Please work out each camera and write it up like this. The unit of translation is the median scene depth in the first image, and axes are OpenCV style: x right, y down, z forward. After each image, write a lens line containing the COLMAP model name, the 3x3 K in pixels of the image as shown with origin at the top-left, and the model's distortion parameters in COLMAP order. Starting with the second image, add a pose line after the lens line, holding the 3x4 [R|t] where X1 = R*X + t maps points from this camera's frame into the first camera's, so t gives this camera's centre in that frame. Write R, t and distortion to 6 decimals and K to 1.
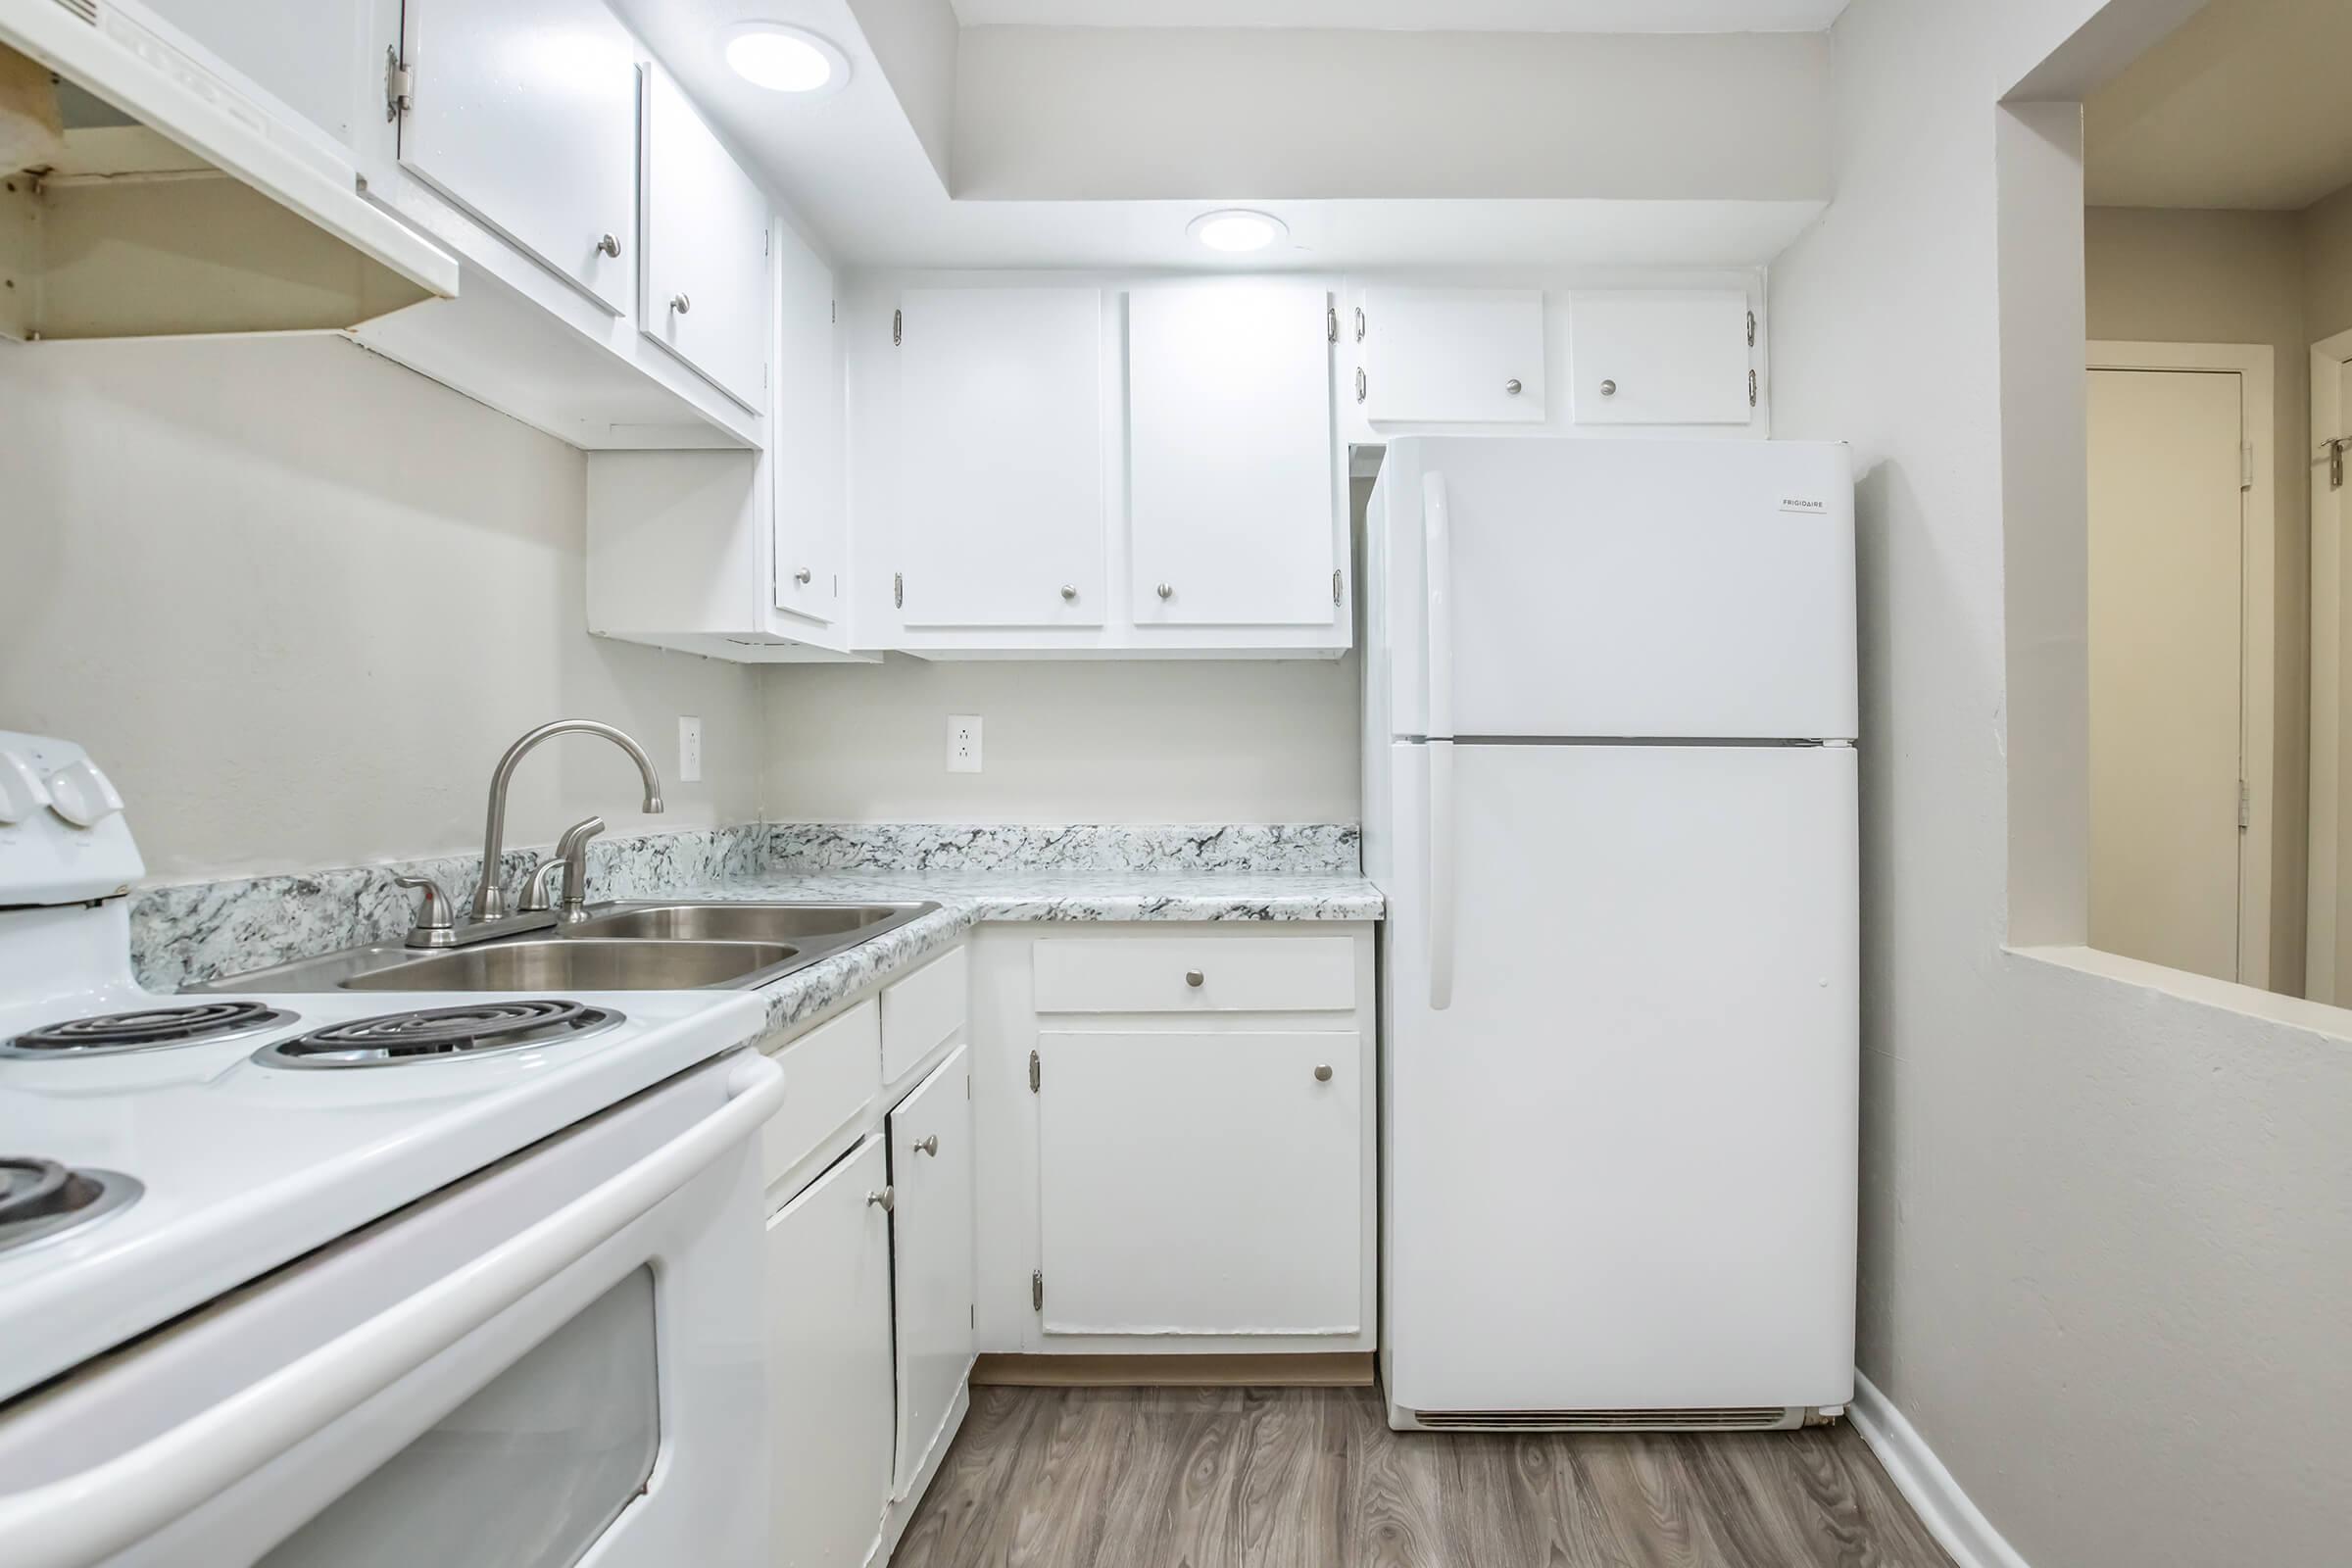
lens RADIAL K [[1263.7, 0, 1177.7], [0, 1263.7, 765.8], [0, 0, 1]] dist [-0.064266, 0.025031]
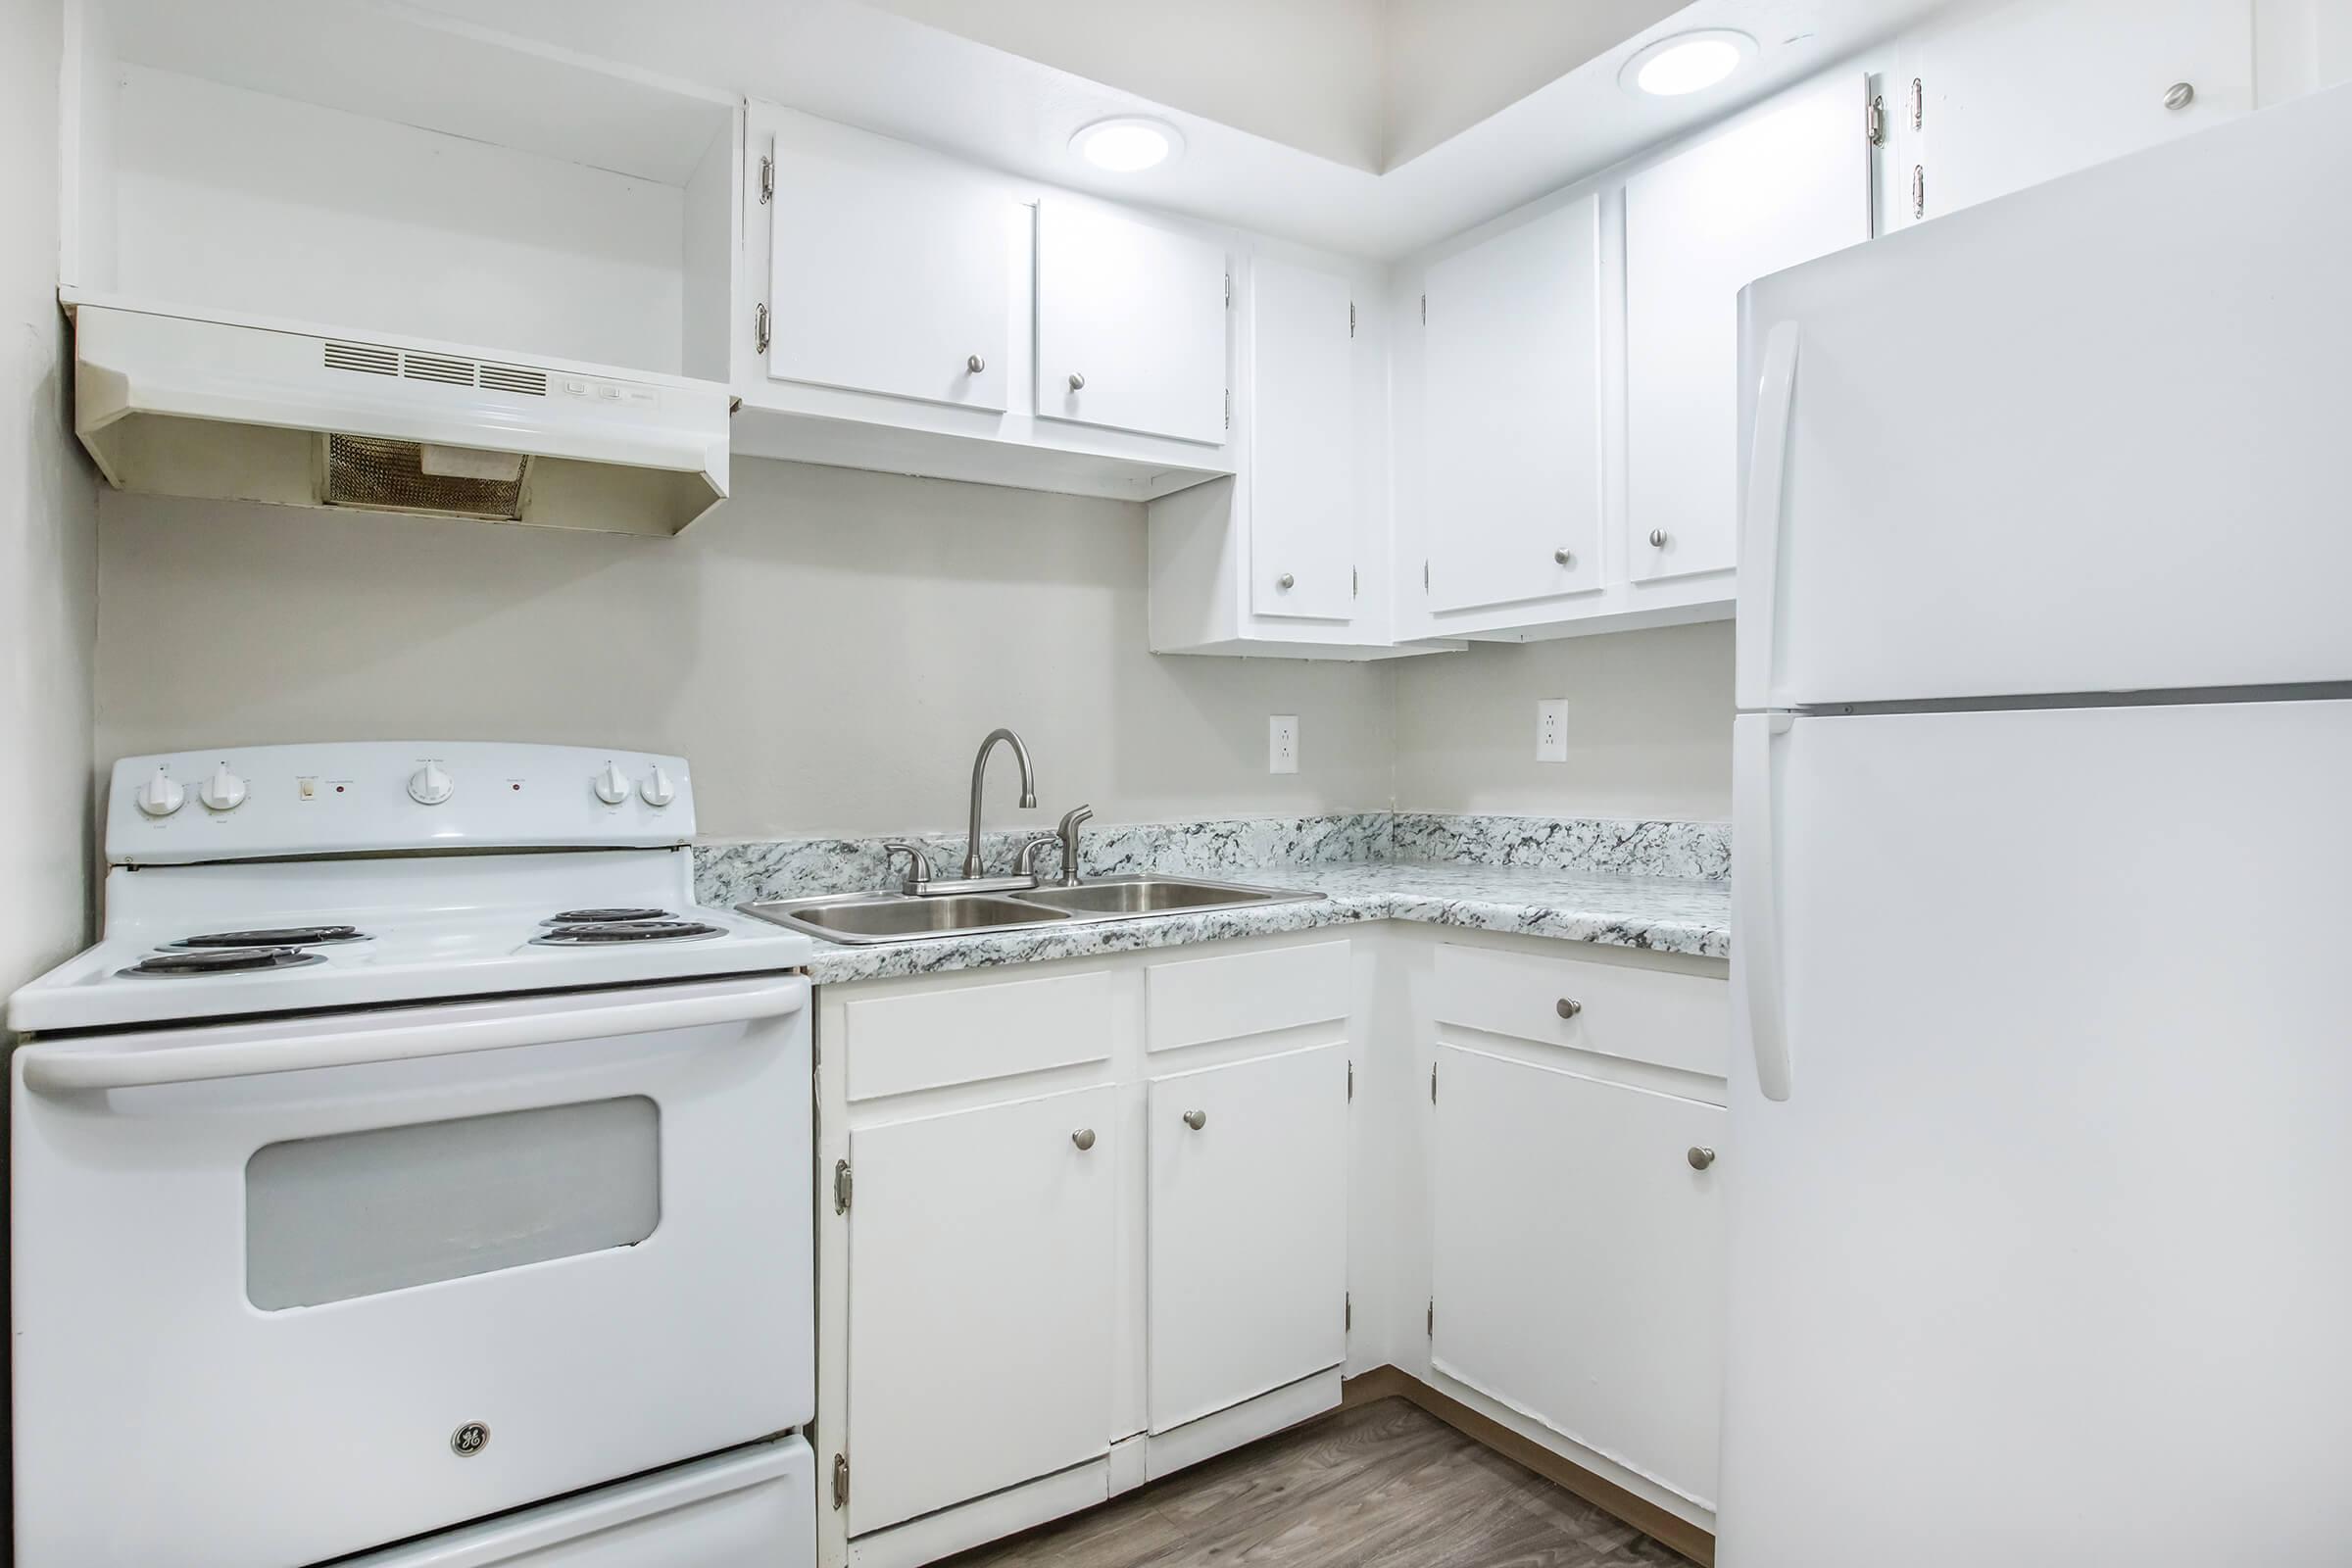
lens RADIAL K [[1263.7, 0, 1177.7], [0, 1263.7, 765.8], [0, 0, 1]] dist [-0.064266, 0.025031]
pose [[0.557299, -0.010827, -0.830241, 0.553415], [0.018950, 0.999820, -0.000318, 0.004238], [0.830096, -0.015556, 0.557404, 0.329579]]
